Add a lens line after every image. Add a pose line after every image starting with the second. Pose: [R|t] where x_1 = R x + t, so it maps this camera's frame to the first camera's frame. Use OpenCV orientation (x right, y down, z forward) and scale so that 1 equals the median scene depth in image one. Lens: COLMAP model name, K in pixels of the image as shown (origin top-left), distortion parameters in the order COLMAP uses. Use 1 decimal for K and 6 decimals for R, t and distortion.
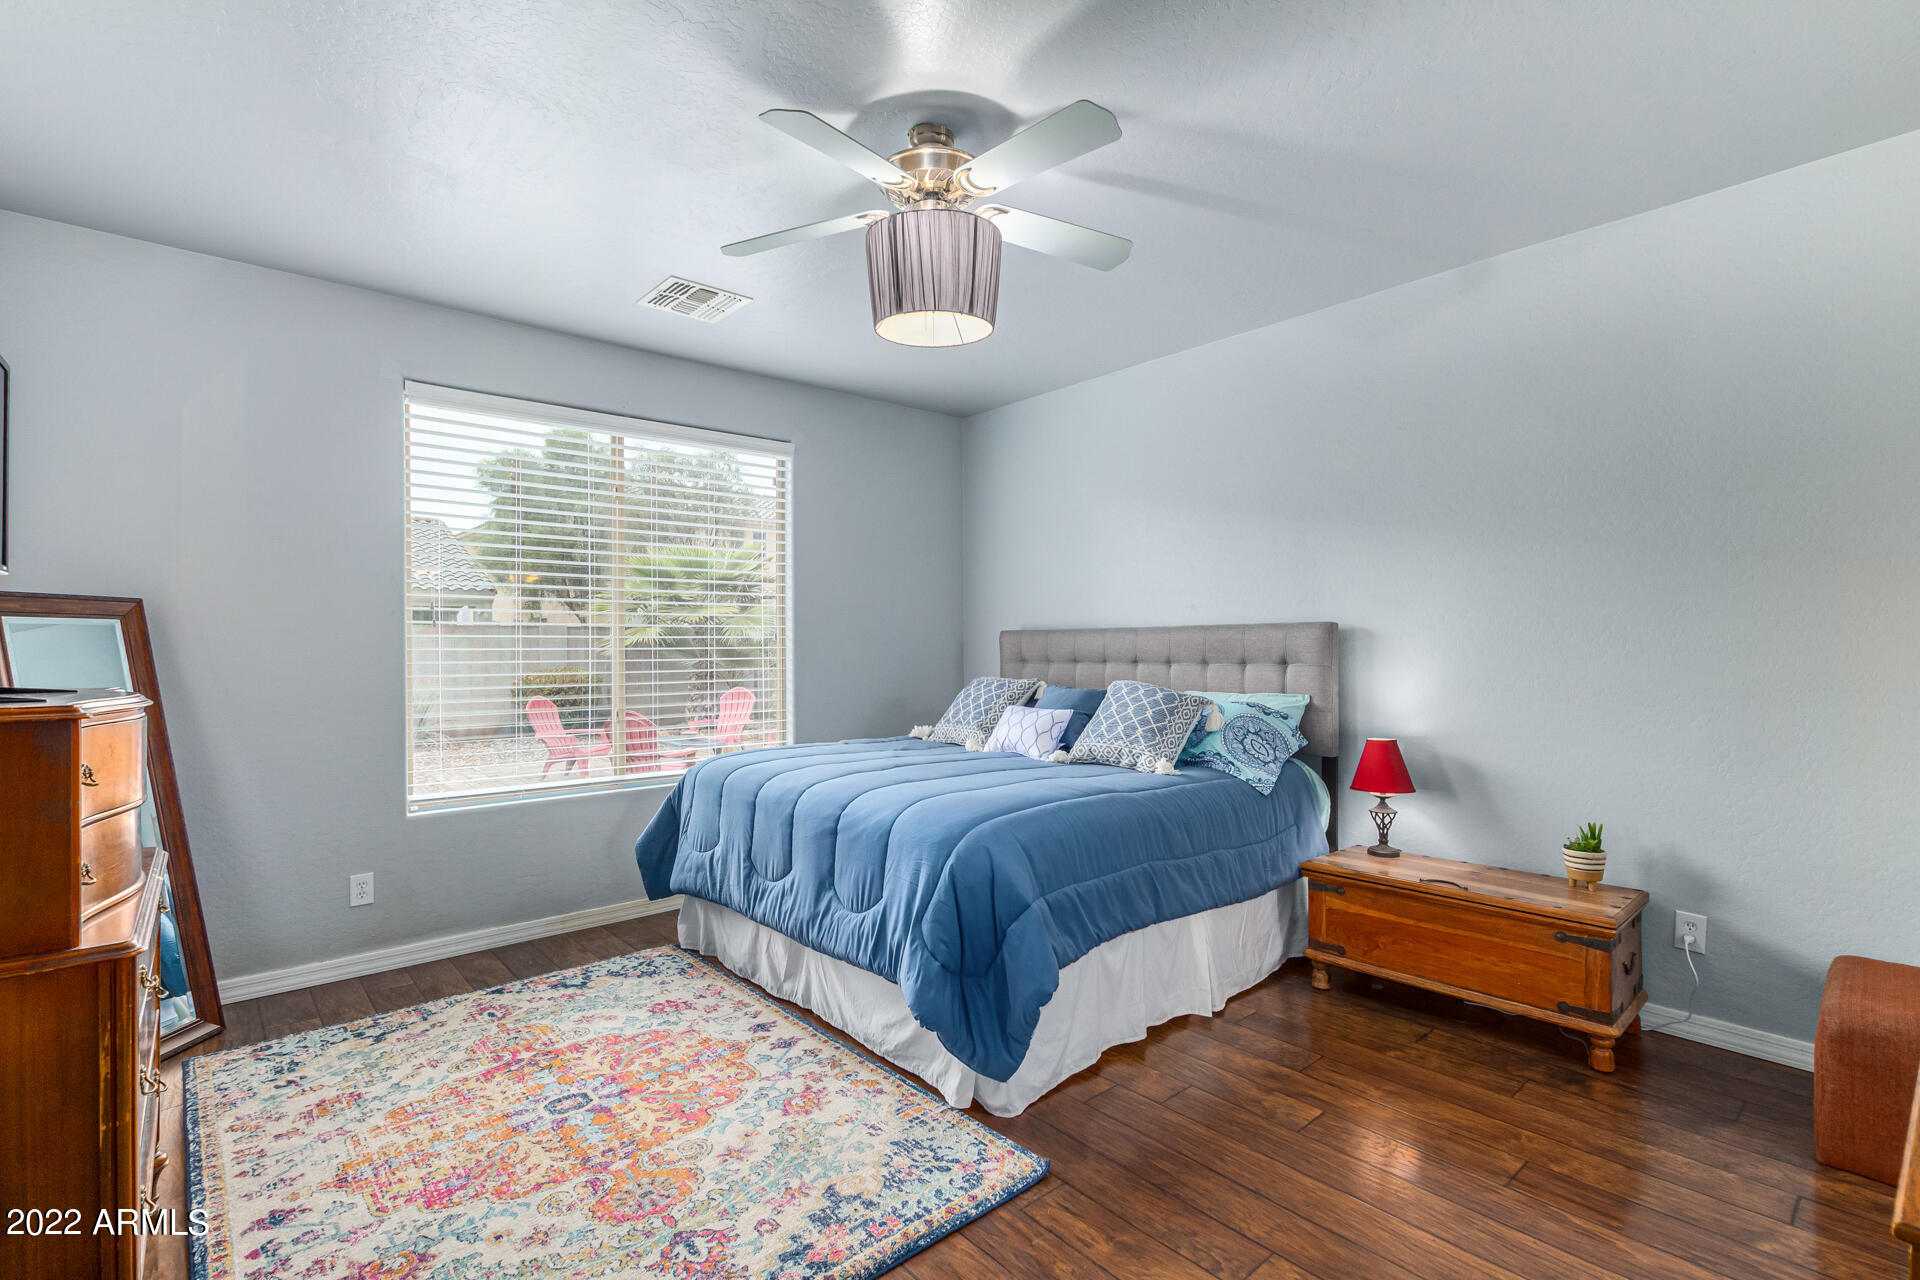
lens RADIAL K [[849.4, 0, 953.0], [0, 849.4, 645.4], [0, 0, 1]] dist [0.008228, 0.000050]
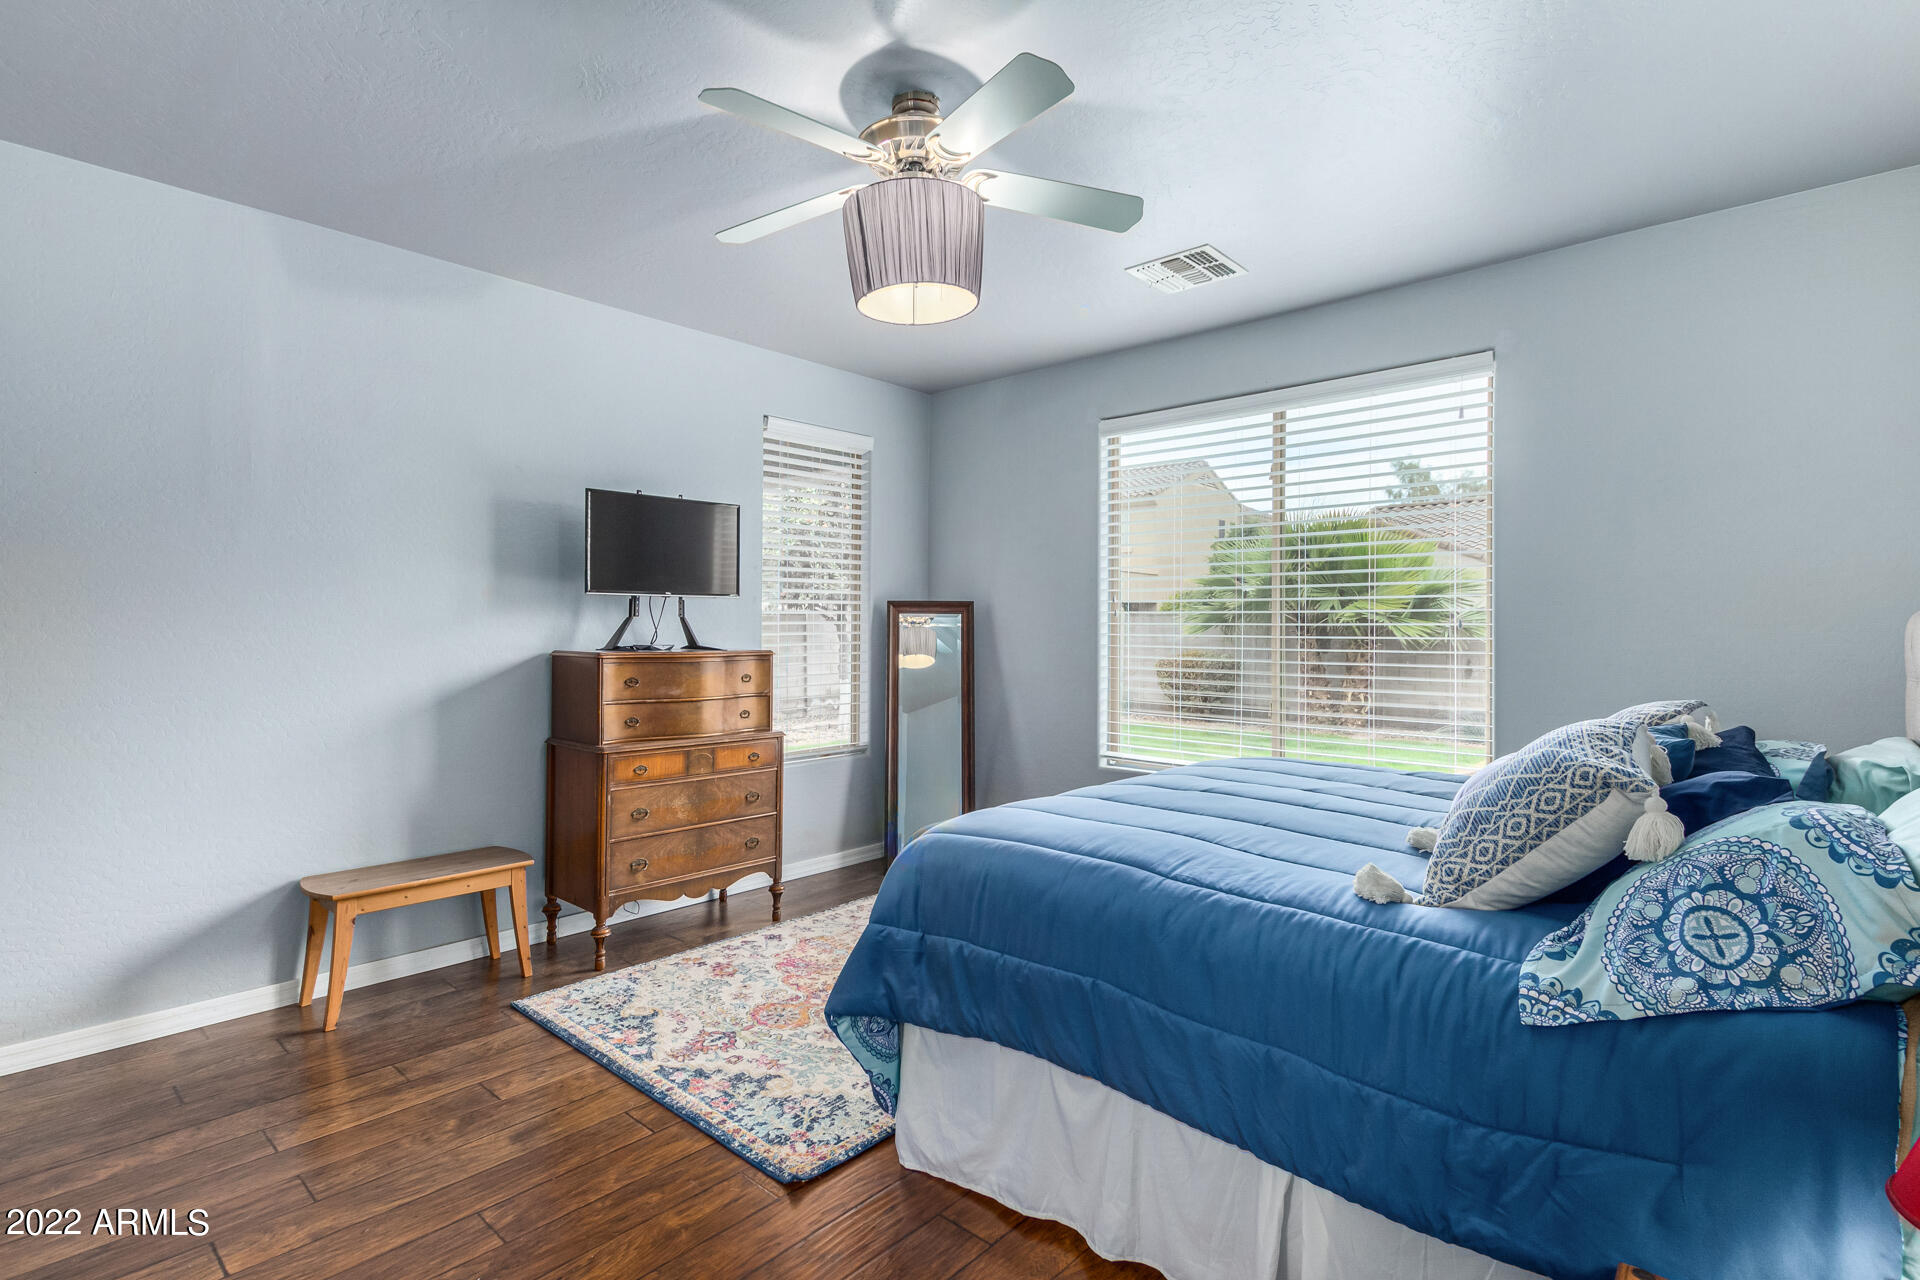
lens RADIAL K [[906.8, 0, 957.1], [0, 906.8, 630.1], [0, 0, 1]] dist [0.002110, 0.000108]
pose [[0.137429, 0.001375, -0.990511, 1.184117], [-0.000828, 0.999999, 0.001273, -0.007612], [0.990511, 0.000645, 0.137430, 1.077087]]
